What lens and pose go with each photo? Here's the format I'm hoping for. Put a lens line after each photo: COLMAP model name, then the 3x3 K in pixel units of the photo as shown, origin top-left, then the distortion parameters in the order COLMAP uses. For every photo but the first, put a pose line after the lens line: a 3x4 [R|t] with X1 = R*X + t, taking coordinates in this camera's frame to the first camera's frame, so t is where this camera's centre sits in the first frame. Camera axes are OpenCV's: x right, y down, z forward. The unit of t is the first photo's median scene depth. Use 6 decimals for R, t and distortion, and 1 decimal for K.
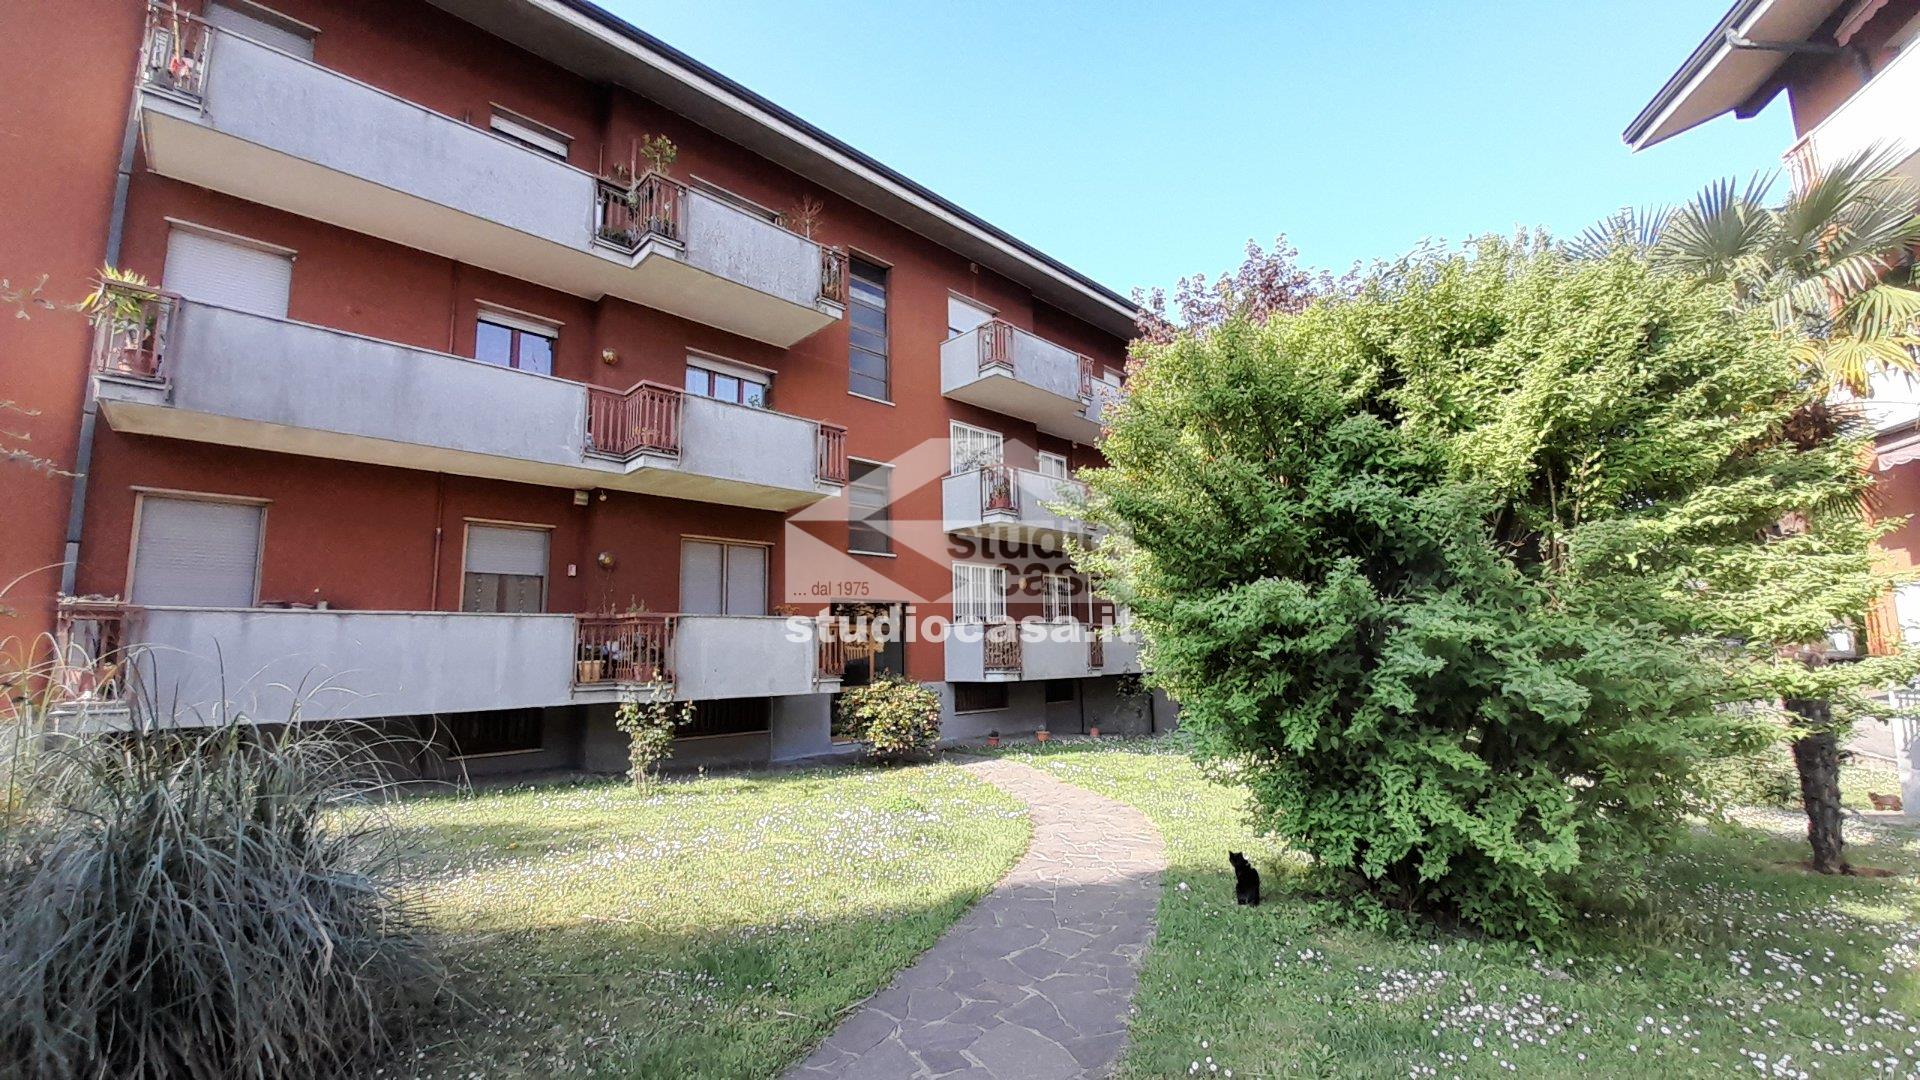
lens RADIAL K [[763.5, 0, 962.9], [0, 763.5, 553.8], [0, 0, 1]] dist [0.000562, -0.000046]
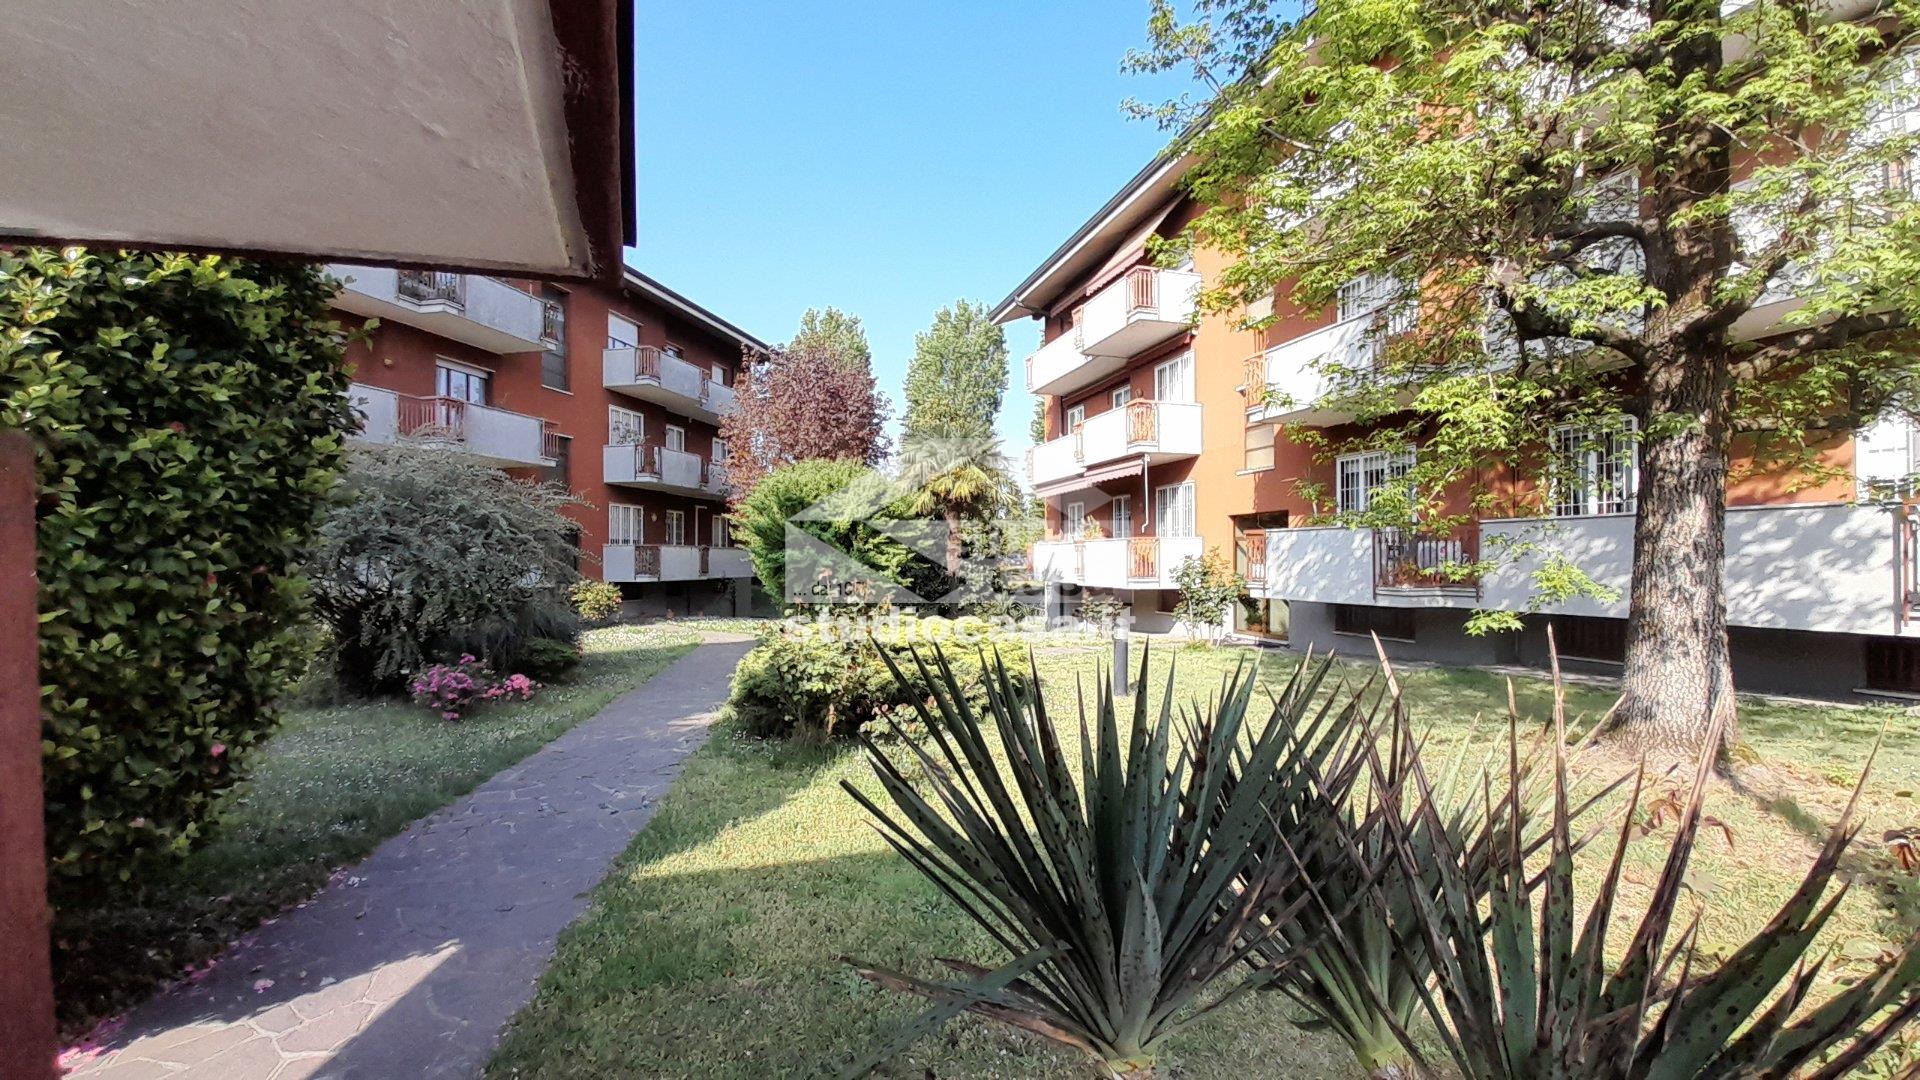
lens RADIAL K [[763.5, 0, 957.1], [0, 763.5, 543.7], [0, 0, 1]] dist [0.000562, -0.000046]
pose [[0.854003, 0.025206, 0.519658, -0.224324], [-0.078701, 0.993590, 0.081143, -0.093259], [-0.514282, -0.110194, 0.850513, -0.677373]]
